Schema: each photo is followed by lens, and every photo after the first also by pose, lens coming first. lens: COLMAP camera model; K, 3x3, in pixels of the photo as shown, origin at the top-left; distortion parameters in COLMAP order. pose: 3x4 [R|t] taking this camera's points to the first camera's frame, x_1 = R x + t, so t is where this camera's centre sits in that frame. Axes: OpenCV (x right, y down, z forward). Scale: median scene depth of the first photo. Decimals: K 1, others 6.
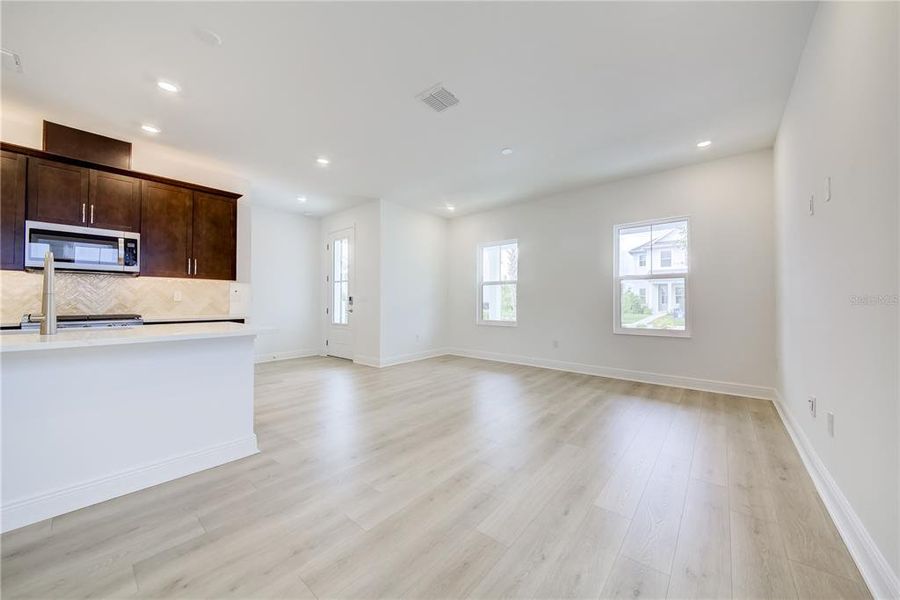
lens RADIAL K [[313.3, 0, 456.1], [0, 313.3, 300.2], [0, 0, 1]] dist [-0.000284, -0.005413]
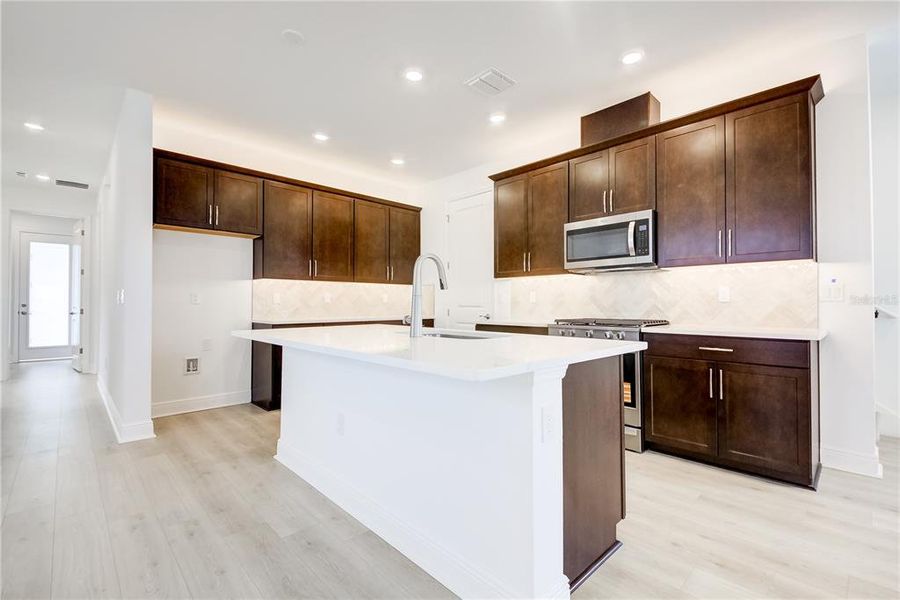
lens RADIAL K [[395.2, 0, 454.7], [0, 395.2, 299.2], [0, 0, 1]] dist [0.001695, 0.000068]
pose [[-0.105185, -0.013040, -0.994367, -0.047404], [0.011098, 0.999836, -0.014286, 0.002805], [0.994391, -0.012538, -0.105024, 0.568941]]
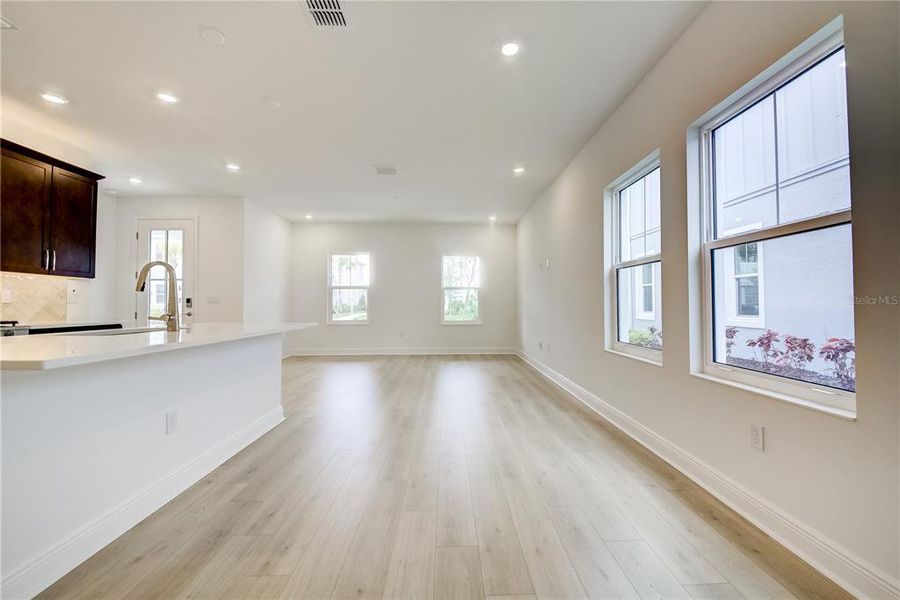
lens RADIAL K [[346.0, 0, 456.9], [0, 346.0, 298.6], [0, 0, 1]] dist [0.030356, -0.019360]
pose [[0.749445, 0.010636, 0.661981, -0.647899], [-0.003797, 0.999924, -0.011768, -0.002304], [-0.662055, 0.006306, 0.749429, -0.354252]]
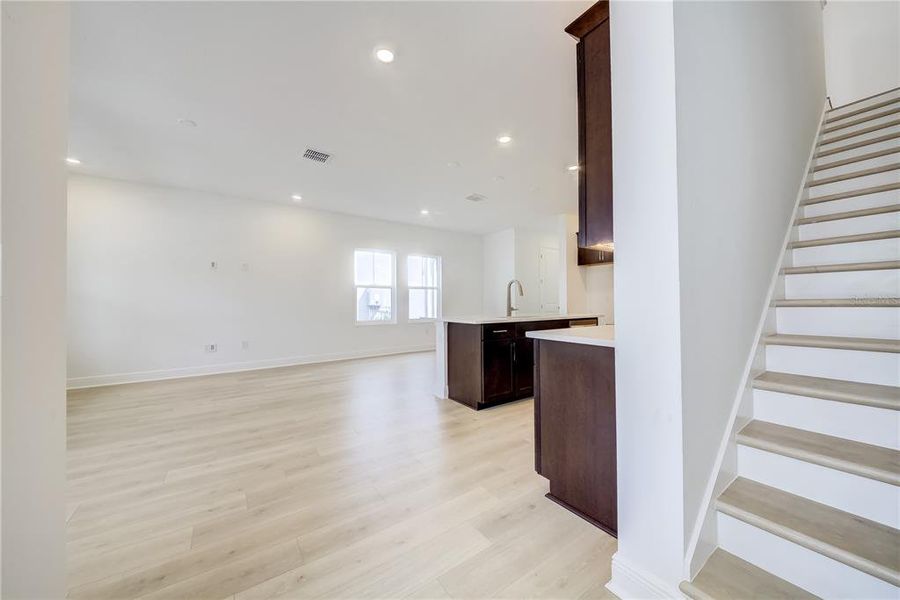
lens RADIAL K [[315.6, 0, 455.0], [0, 315.6, 298.8], [0, 0, 1]] dist [0.023423, -0.013406]
pose [[-0.966688, 0.009451, 0.255783, -0.714494], [0.004584, 0.999797, -0.019619, 0.008854], [-0.255916, -0.017793, -0.966535, 1.559214]]
